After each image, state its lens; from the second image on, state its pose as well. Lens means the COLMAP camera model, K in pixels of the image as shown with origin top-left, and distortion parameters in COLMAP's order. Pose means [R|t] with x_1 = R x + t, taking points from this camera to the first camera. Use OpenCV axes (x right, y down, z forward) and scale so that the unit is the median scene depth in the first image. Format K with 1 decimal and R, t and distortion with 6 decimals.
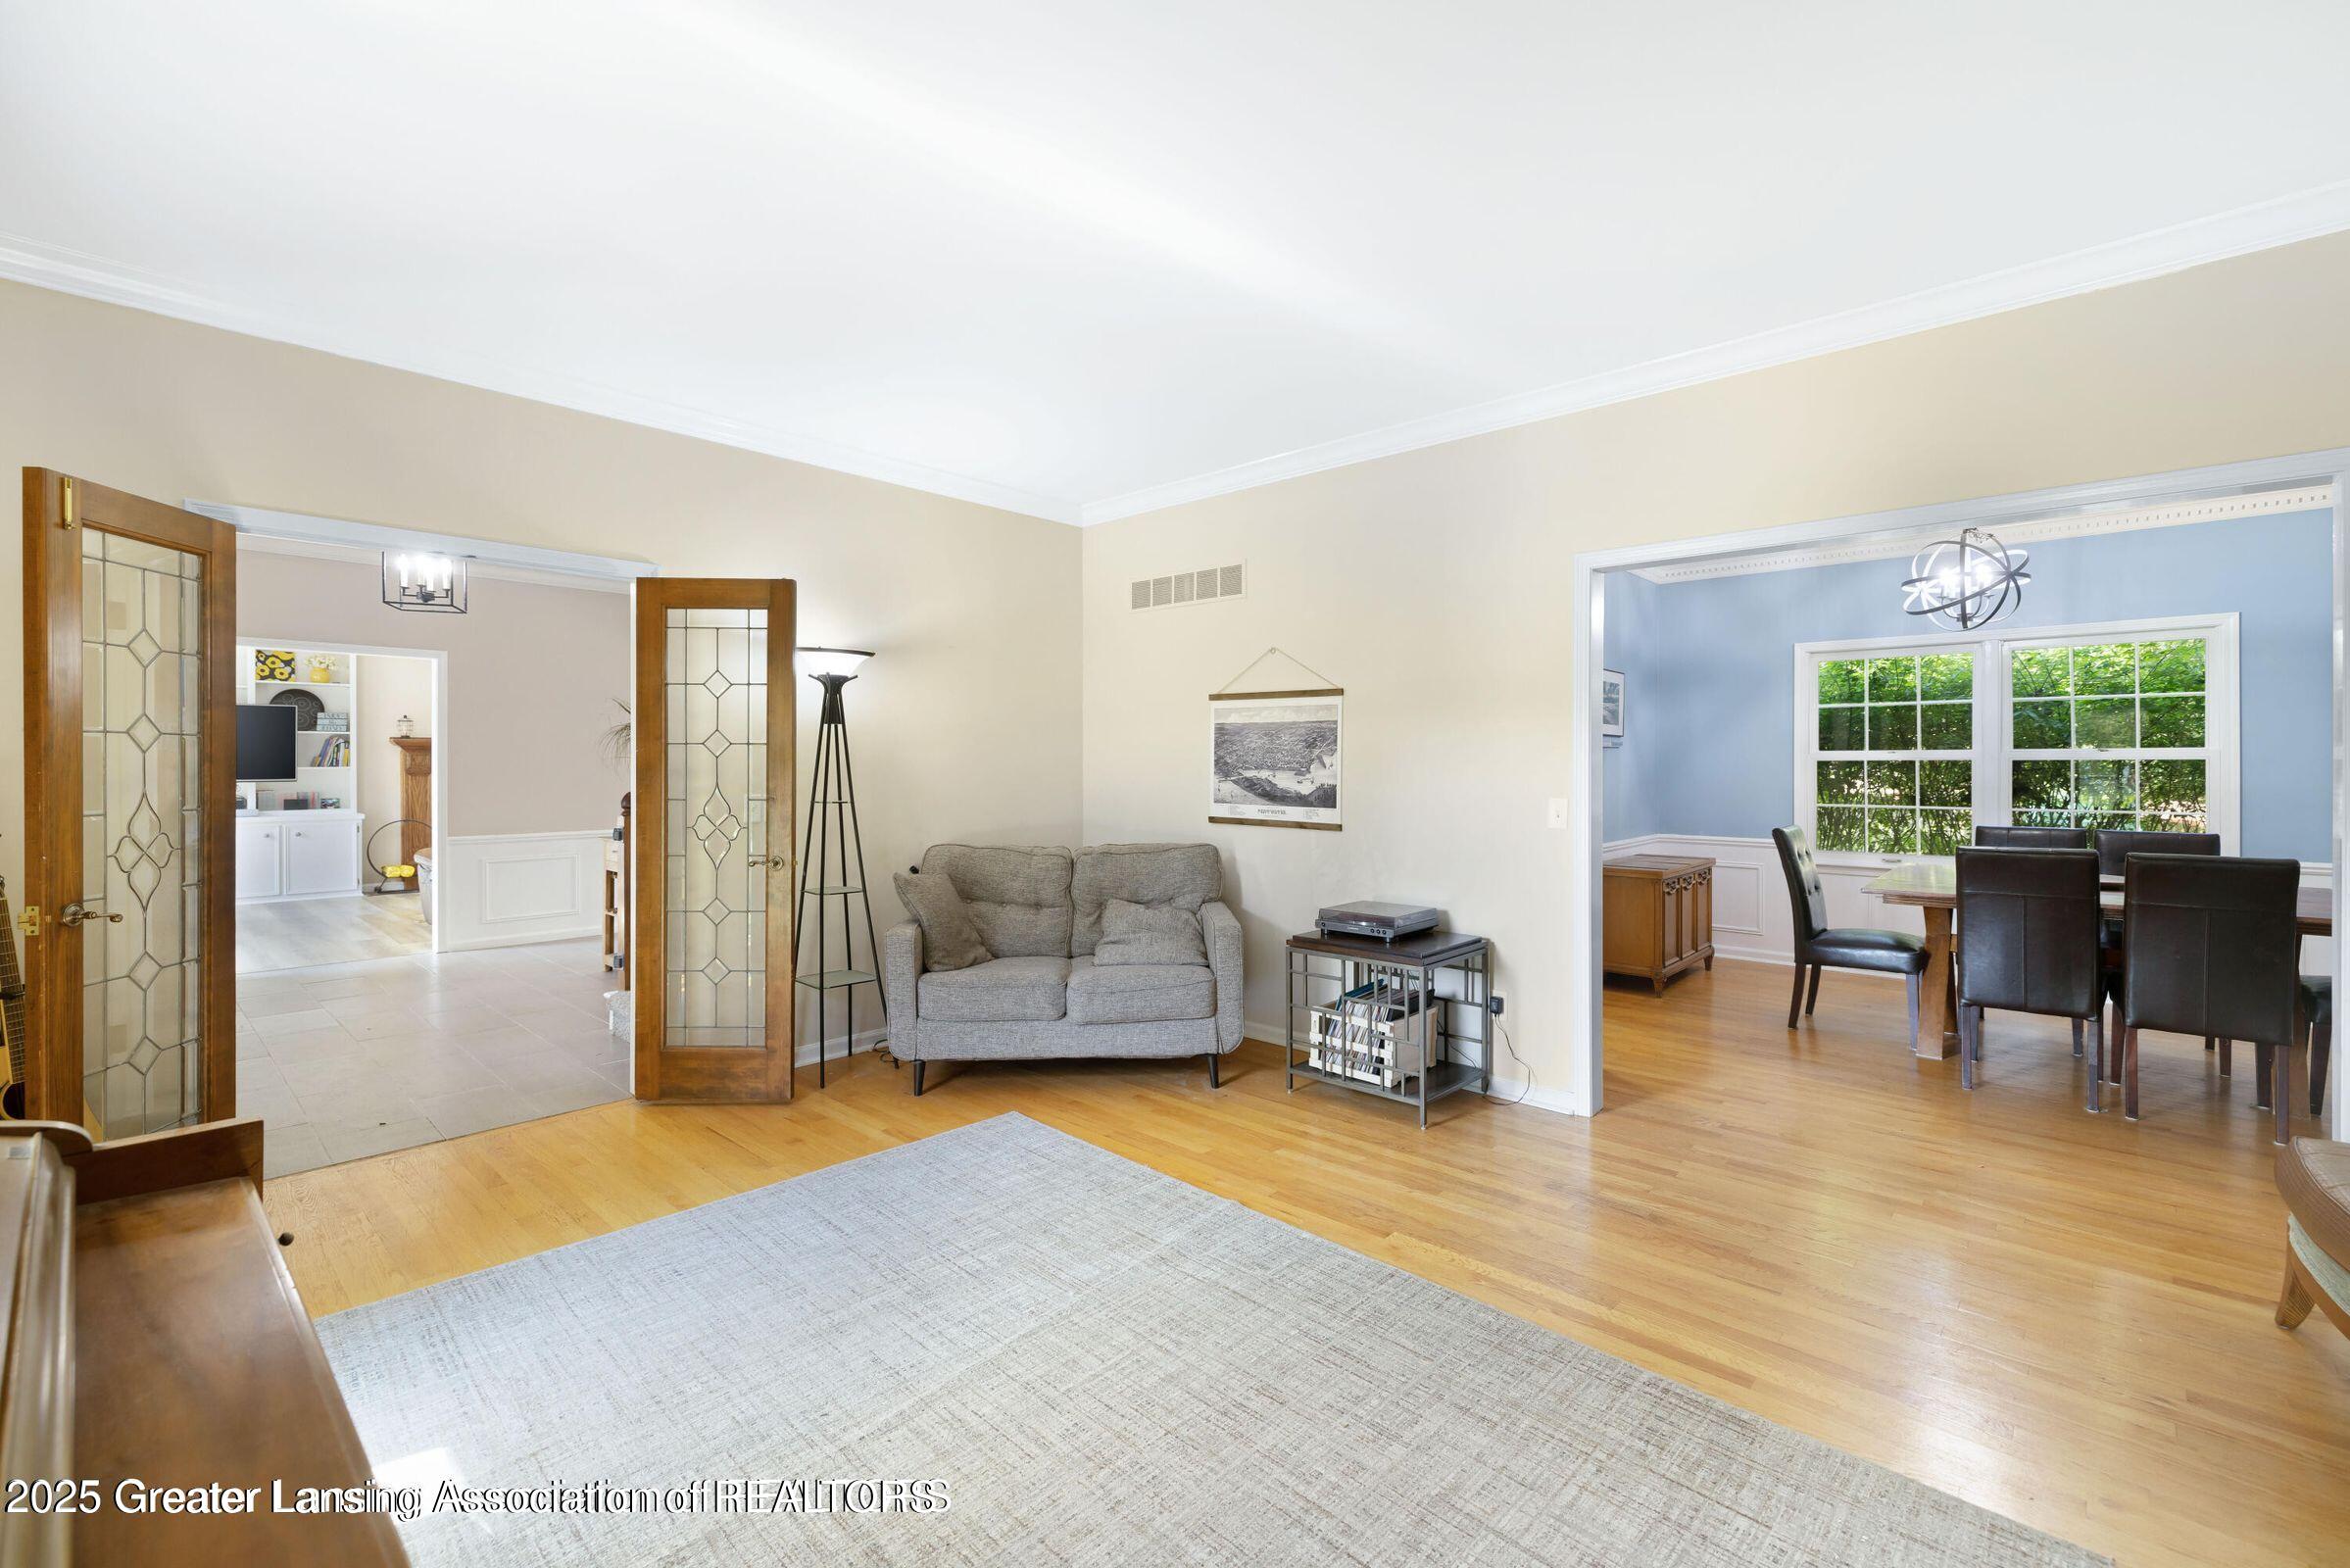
lens RADIAL K [[1002.9, 0, 1175.8], [0, 1002.9, 767.6], [0, 0, 1]] dist [0.010530, 0.000214]
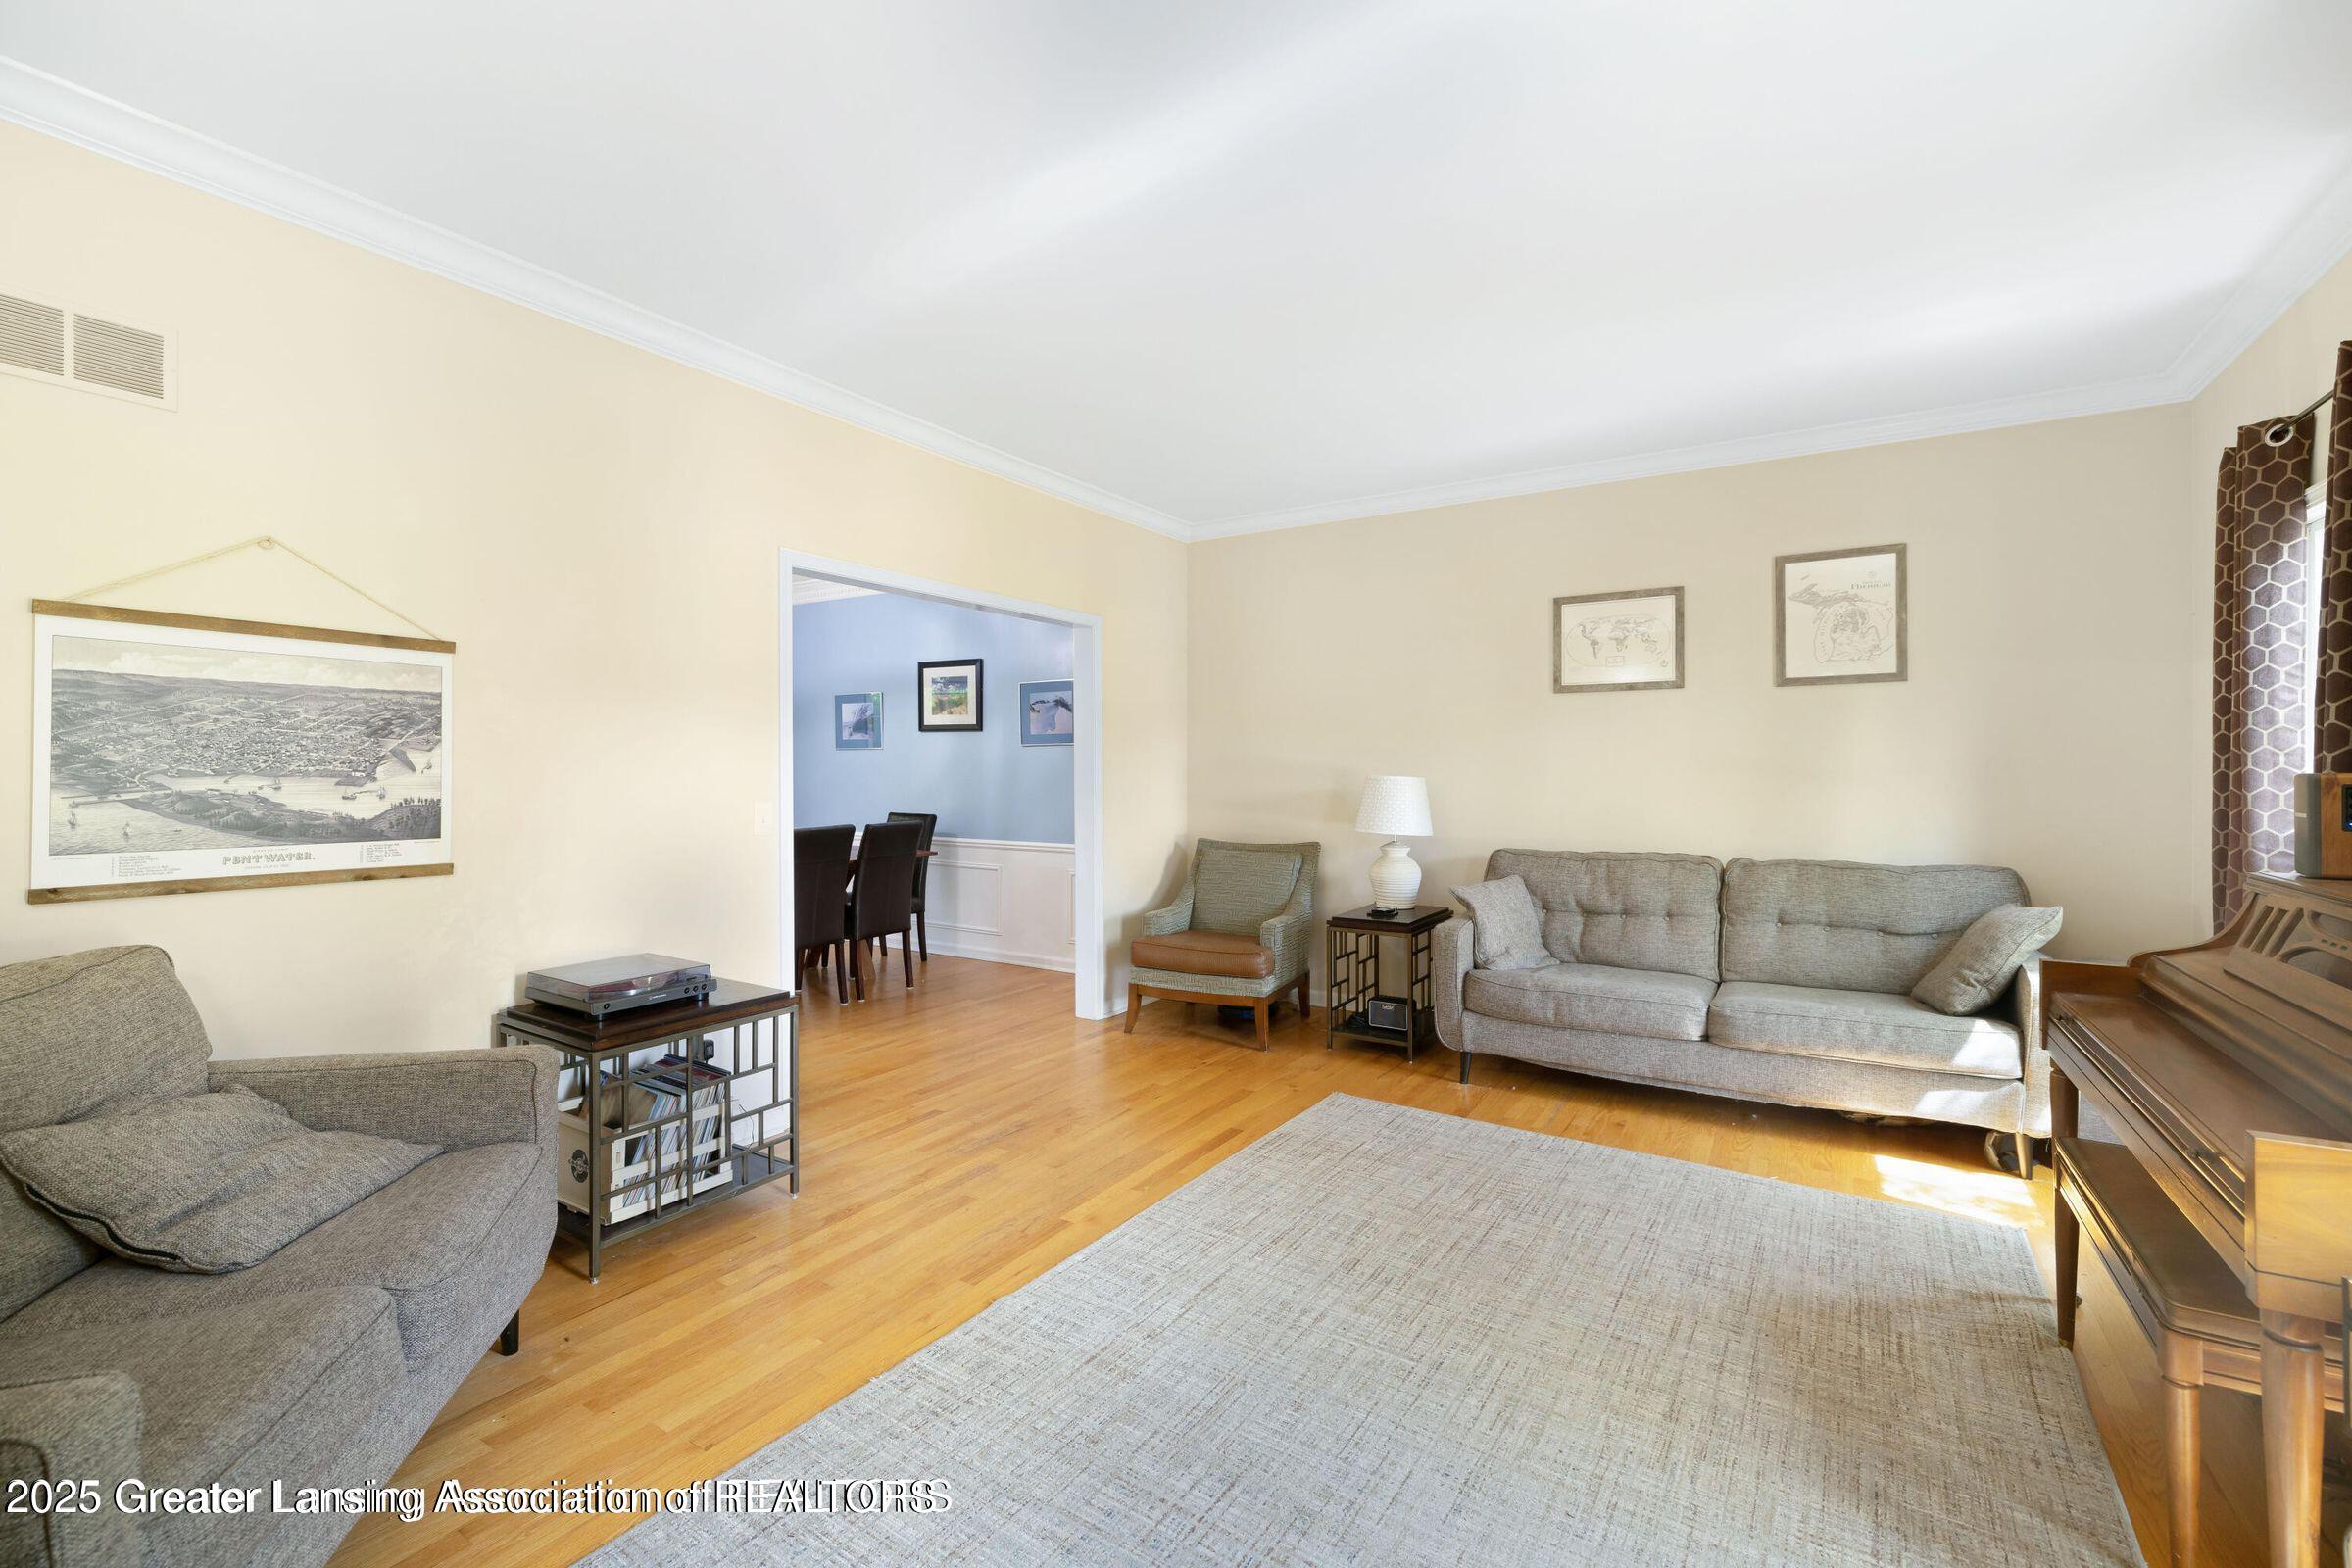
lens RADIAL K [[1003.7, 0, 1176.8], [0, 1003.7, 767.6], [0, 0, 1]] dist [0.010530, 0.000214]
pose [[-0.176163, 0.000725, 0.984361, -0.538182], [0.006836, 0.999977, 0.000487, 0.000876], [-0.984337, 0.006815, -0.176164, 0.698960]]
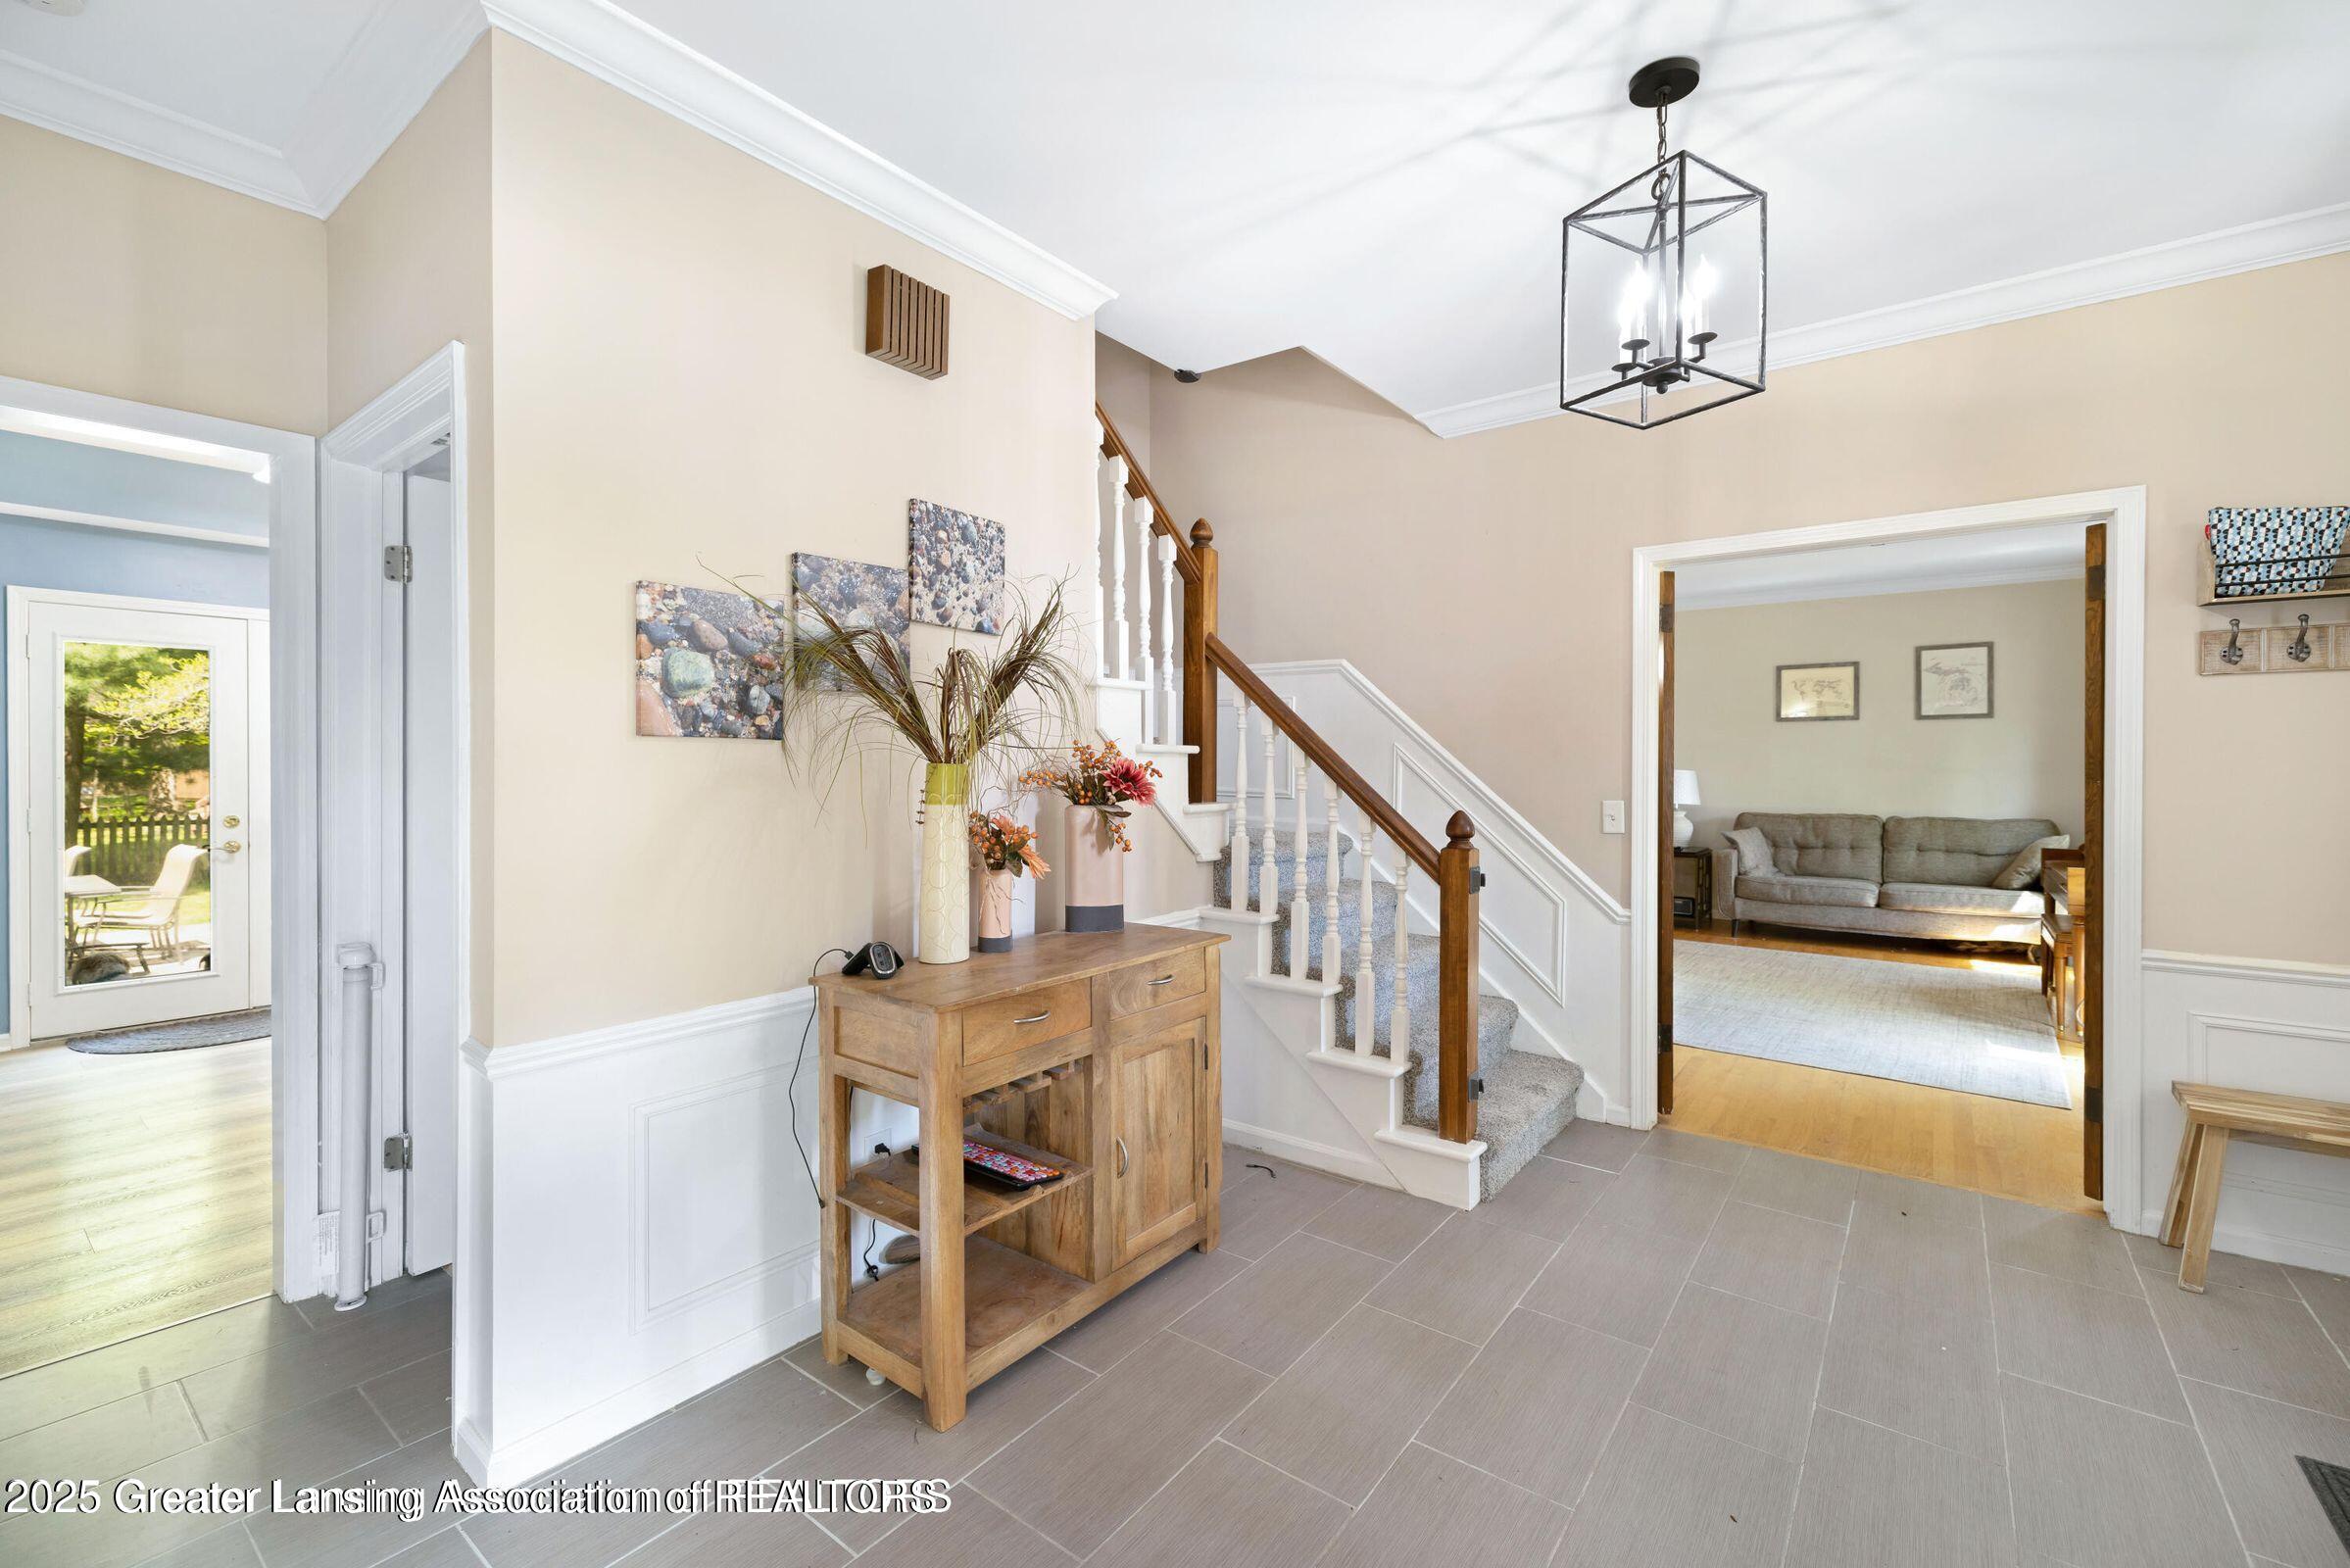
lens RADIAL K [[1002.9, 0, 1175.8], [0, 1002.9, 767.6], [0, 0, 1]] dist [0.010530, 0.000214]
pose [[-0.093936, -0.002822, 0.995574, -1.300847], [0.004631, 0.999984, 0.003271, -0.002875], [-0.995567, 0.004918, -0.093922, 1.397824]]
